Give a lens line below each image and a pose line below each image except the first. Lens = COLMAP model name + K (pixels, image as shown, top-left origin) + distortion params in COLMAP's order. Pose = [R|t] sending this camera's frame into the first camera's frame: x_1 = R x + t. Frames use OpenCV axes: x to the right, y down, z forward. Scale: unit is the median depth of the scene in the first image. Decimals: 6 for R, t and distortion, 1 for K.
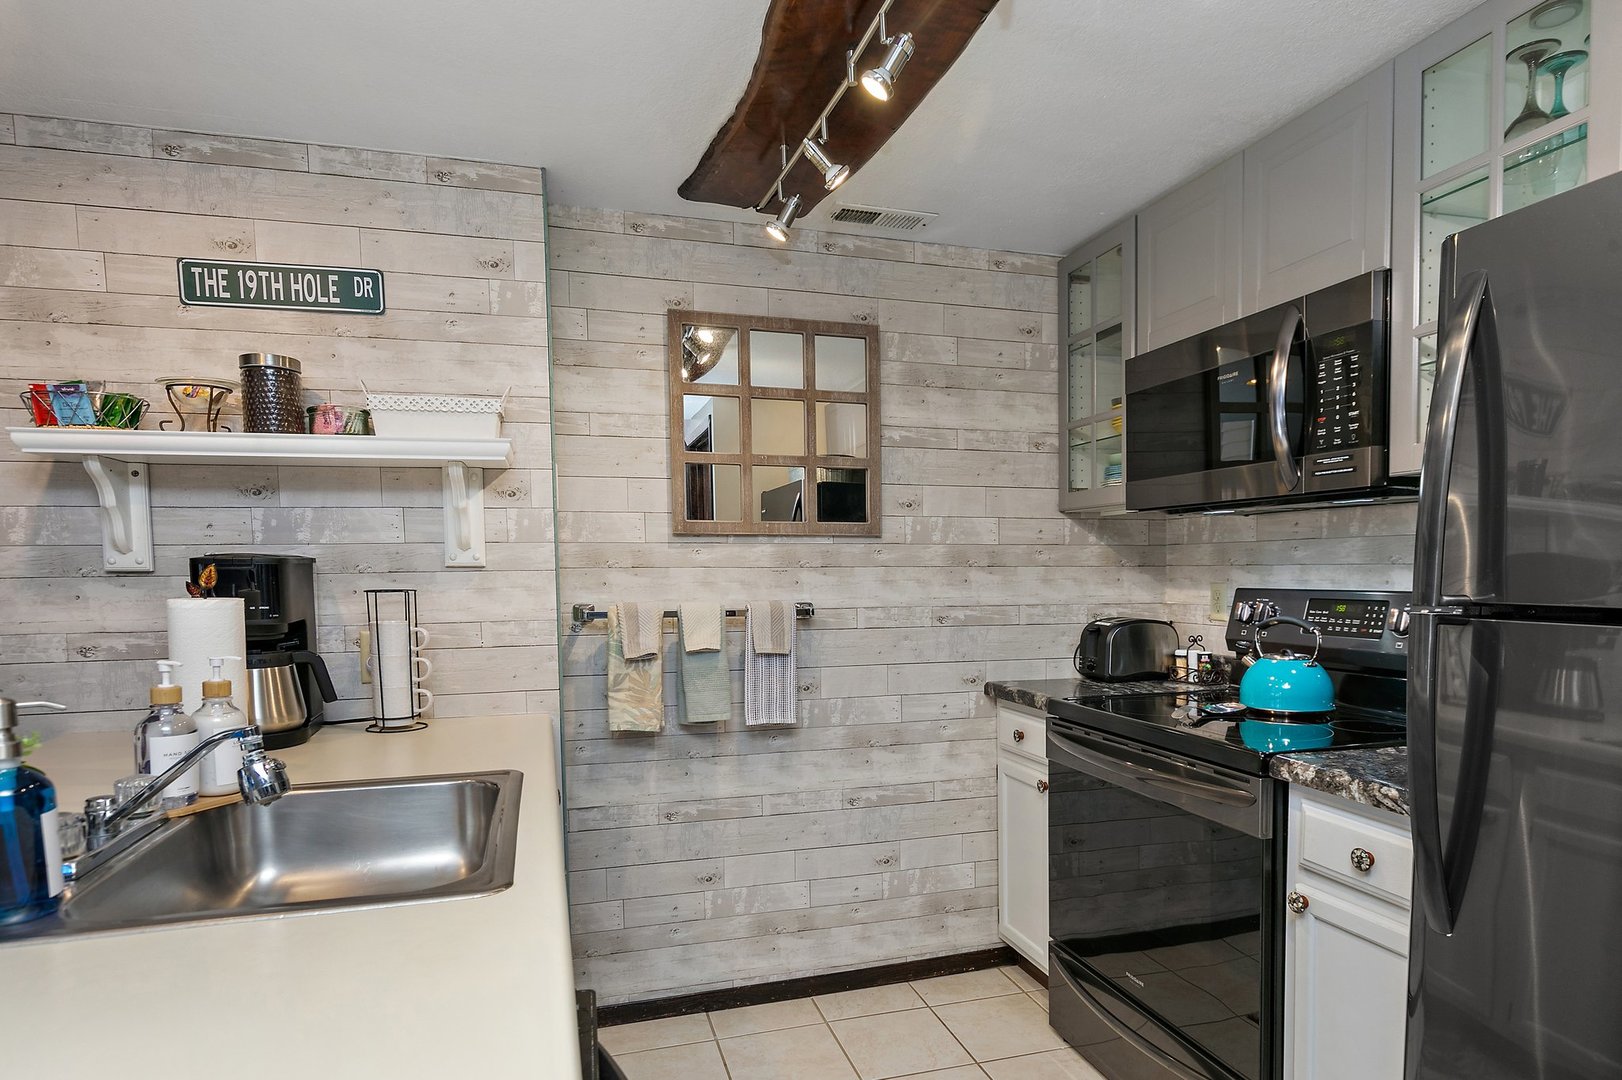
lens RADIAL K [[911.3, 0, 821.7], [0, 911.3, 631.2], [0, 0, 1]] dist [0.003242, -0.002388]
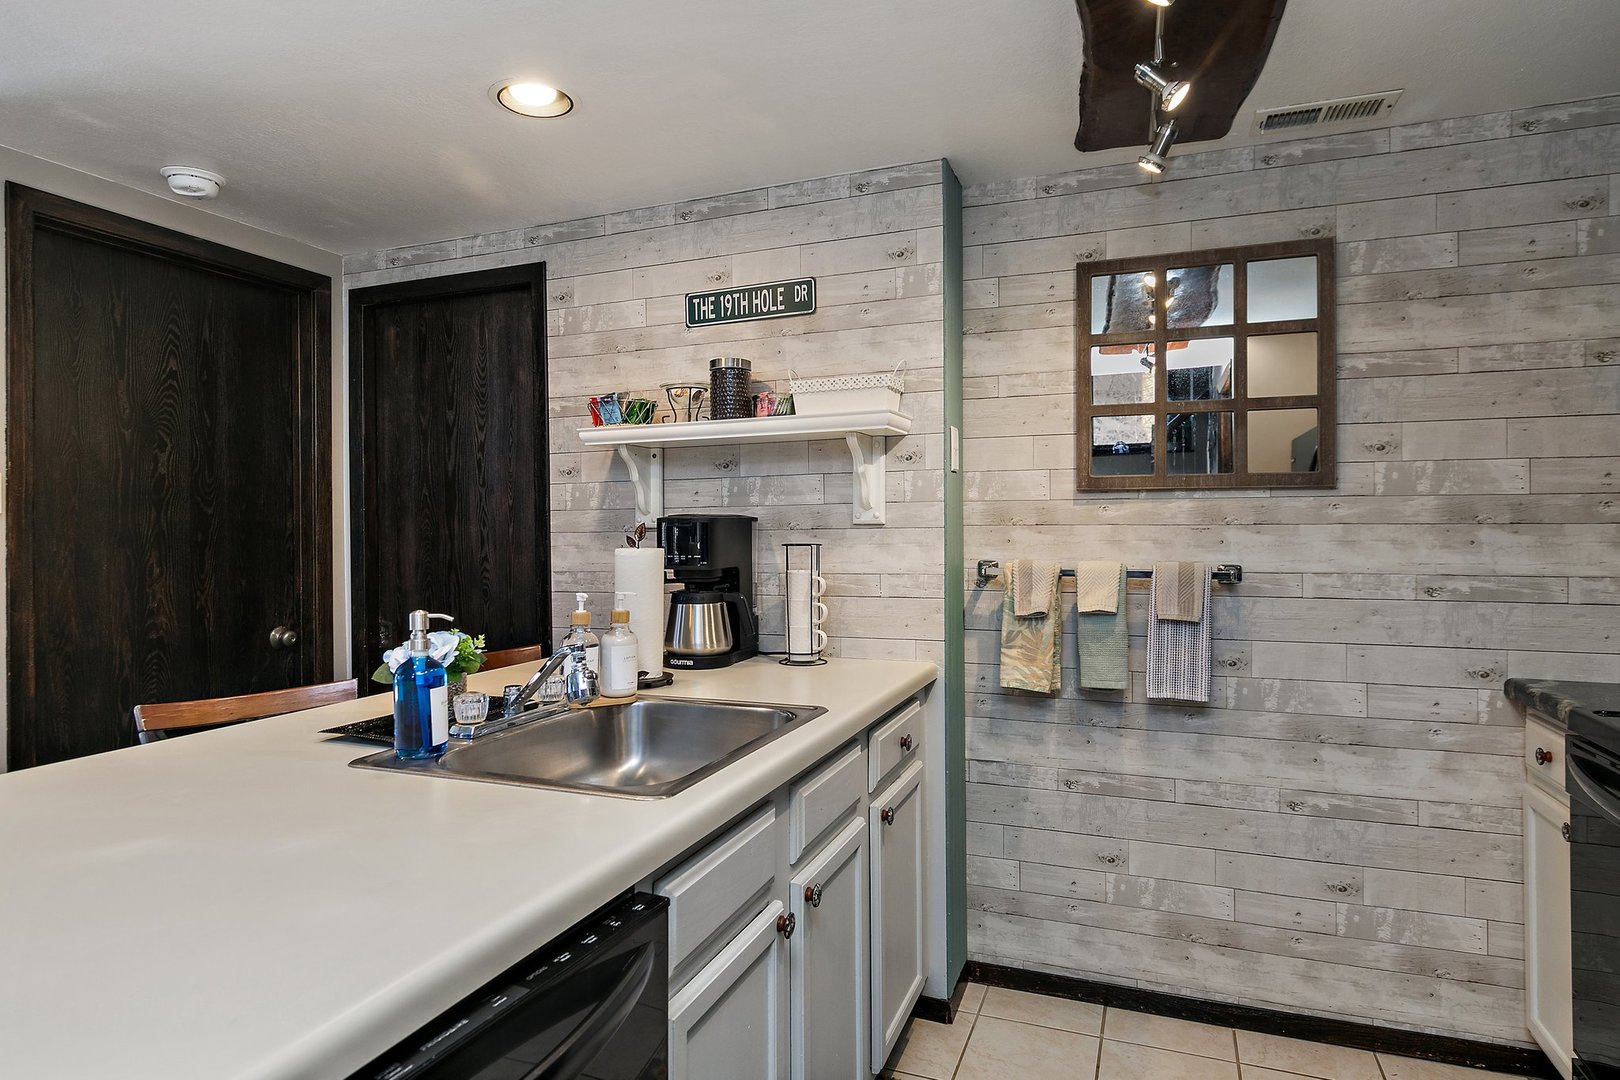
lens RADIAL K [[910.2, 0, 809.0], [0, 910.2, 534.7], [0, 0, 1]] dist [0.003242, -0.002388]
pose [[0.790502, 0.006883, -0.612420, 0.207296], [-0.042431, 0.998150, -0.043550, -0.005341], [0.610987, 0.060412, 0.789332, 0.063227]]
